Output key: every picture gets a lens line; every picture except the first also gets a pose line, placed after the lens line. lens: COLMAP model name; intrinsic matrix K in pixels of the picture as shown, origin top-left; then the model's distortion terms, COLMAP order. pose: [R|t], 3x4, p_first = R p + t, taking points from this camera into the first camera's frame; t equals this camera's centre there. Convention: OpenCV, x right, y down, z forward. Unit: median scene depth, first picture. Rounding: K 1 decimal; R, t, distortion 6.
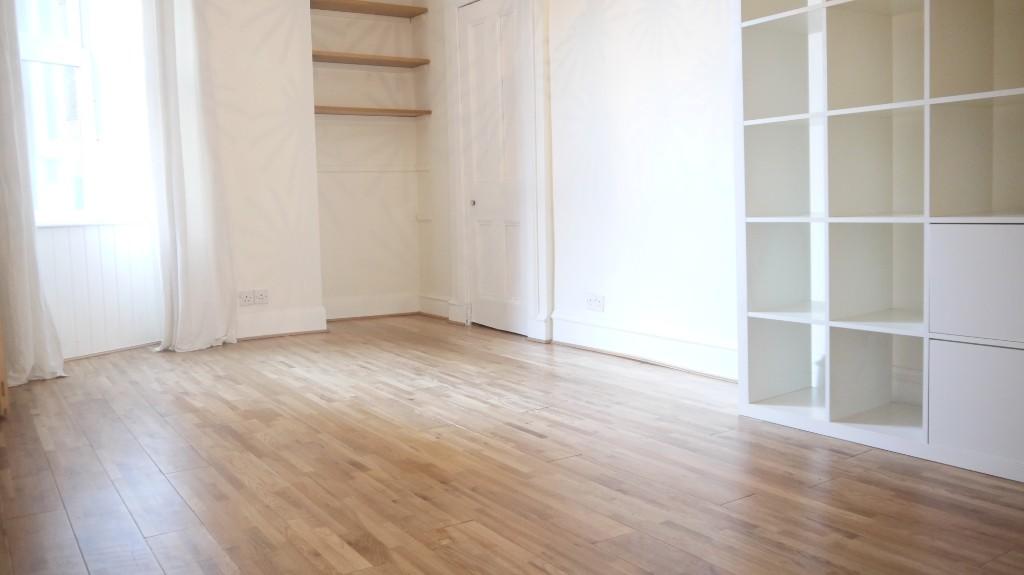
lens RADIAL K [[862.4, 0, 513.2], [0, 862.4, 285.5], [0, 0, 1]] dist [-0.032482, 0.013470]
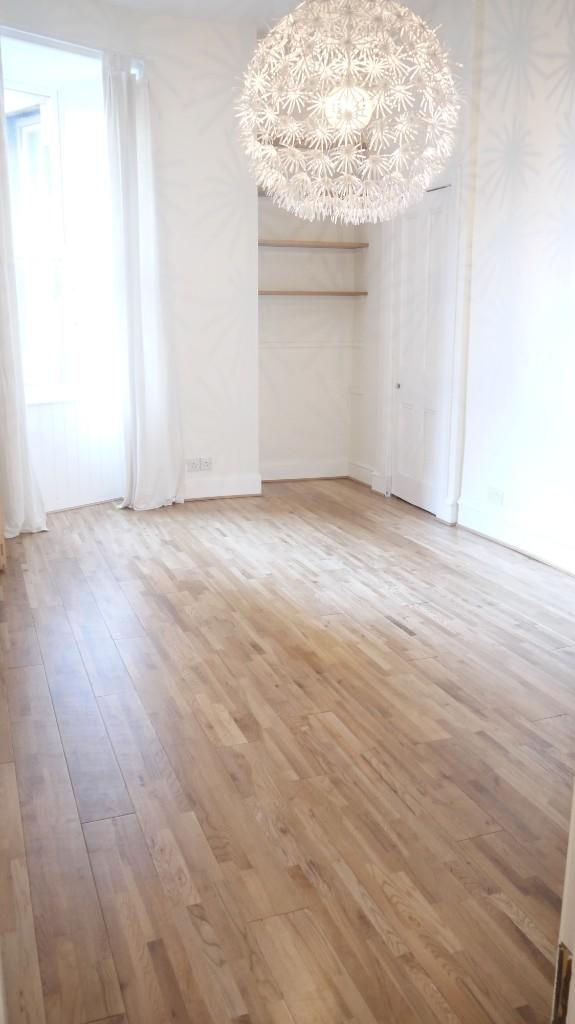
lens RADIAL K [[862.4, 0, 286.2], [0, 862.4, 513.3], [0, 0, 1]] dist [-0.032482, 0.013470]
pose [[0.974859, 0.074932, -0.209846, 0.081275], [-0.046348, 0.989352, 0.137964, -0.117812], [0.217950, -0.124769, 0.967952, -0.141805]]
